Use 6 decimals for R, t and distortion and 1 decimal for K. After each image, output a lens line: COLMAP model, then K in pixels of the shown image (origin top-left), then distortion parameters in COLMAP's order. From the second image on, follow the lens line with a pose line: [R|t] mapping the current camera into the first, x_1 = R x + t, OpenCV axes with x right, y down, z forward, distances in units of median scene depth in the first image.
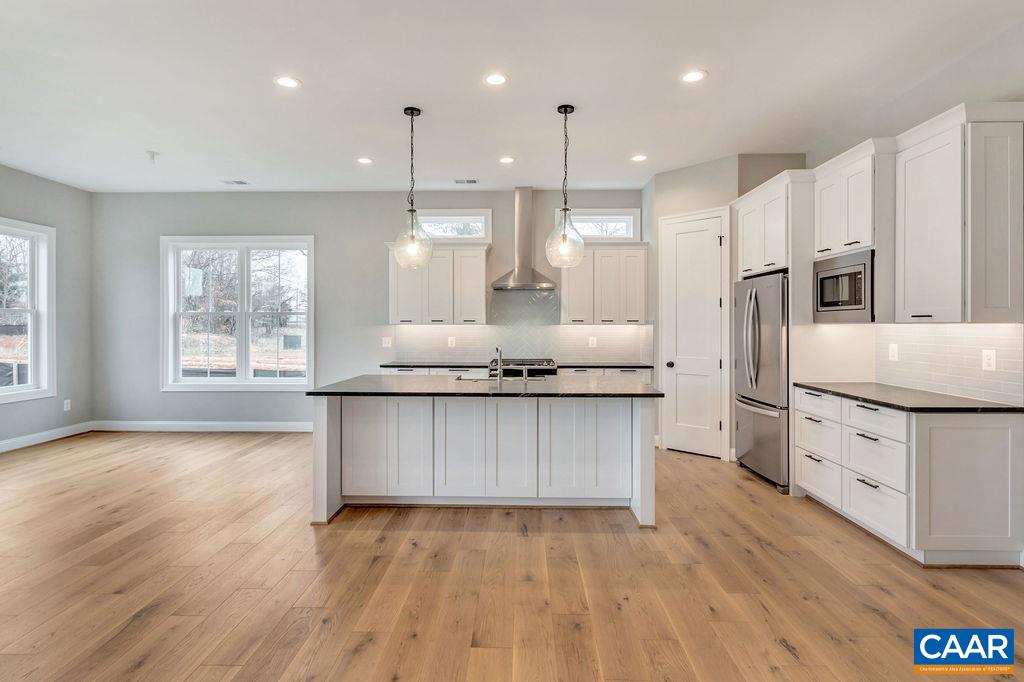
lens RADIAL K [[529.0, 0, 509.8], [0, 529.0, 327.7], [0, 0, 1]] dist [0.003603, 0.000368]
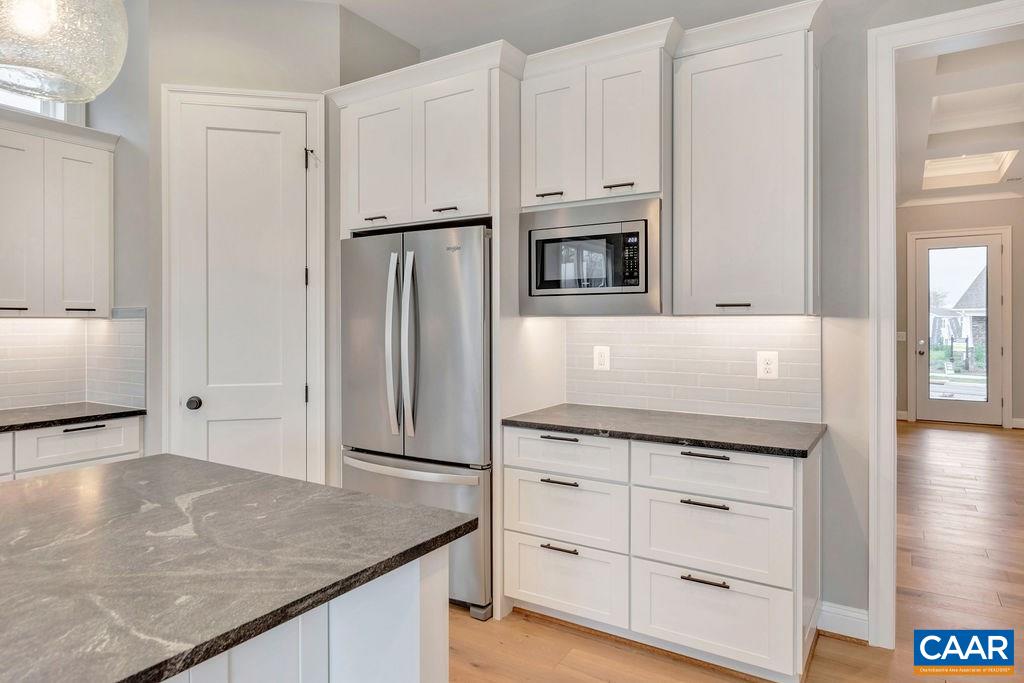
lens RADIAL K [[614.5, 0, 511.2], [0, 614.5, 319.6], [0, 0, 1]] dist [0.000975, -0.002262]
pose [[0.512954, -0.000087, 0.858416, -0.027713], [0.004644, 0.999986, -0.002674, -0.001967], [-0.858403, 0.005358, 0.512947, 0.653437]]
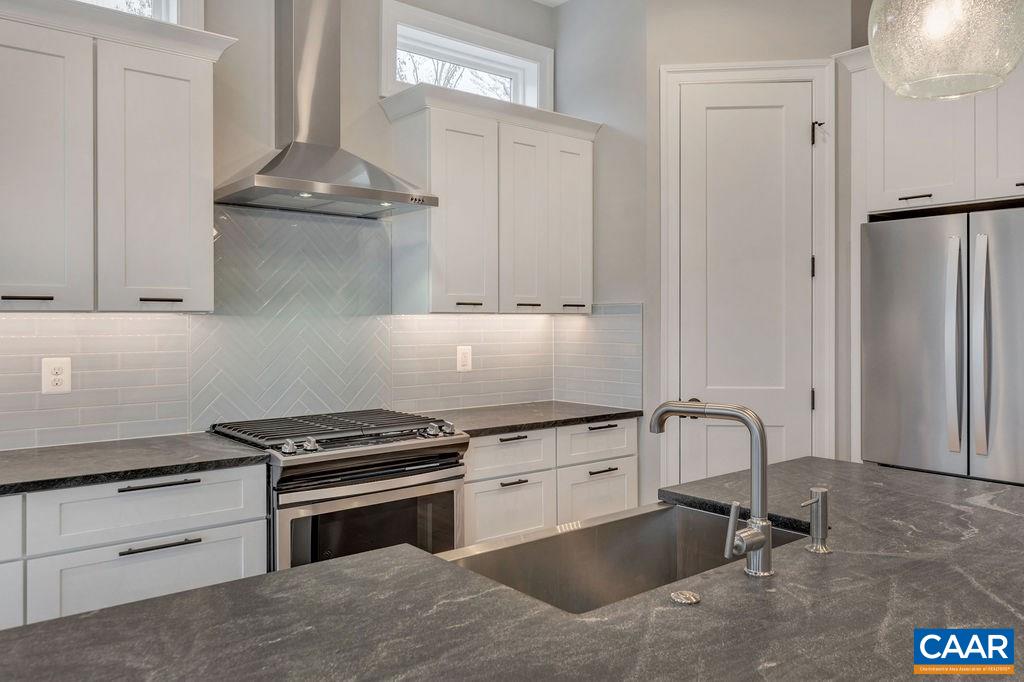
lens RADIAL K [[755.9, 0, 512.3], [0, 755.9, 319.5], [0, 0, 1]] dist [0.005725, 0.000324]
pose [[0.749822, -0.002362, 0.661636, -0.302594], [0.003349, 0.999994, -0.000225, -0.002284], [-0.661631, 0.002385, 0.749826, 0.862529]]
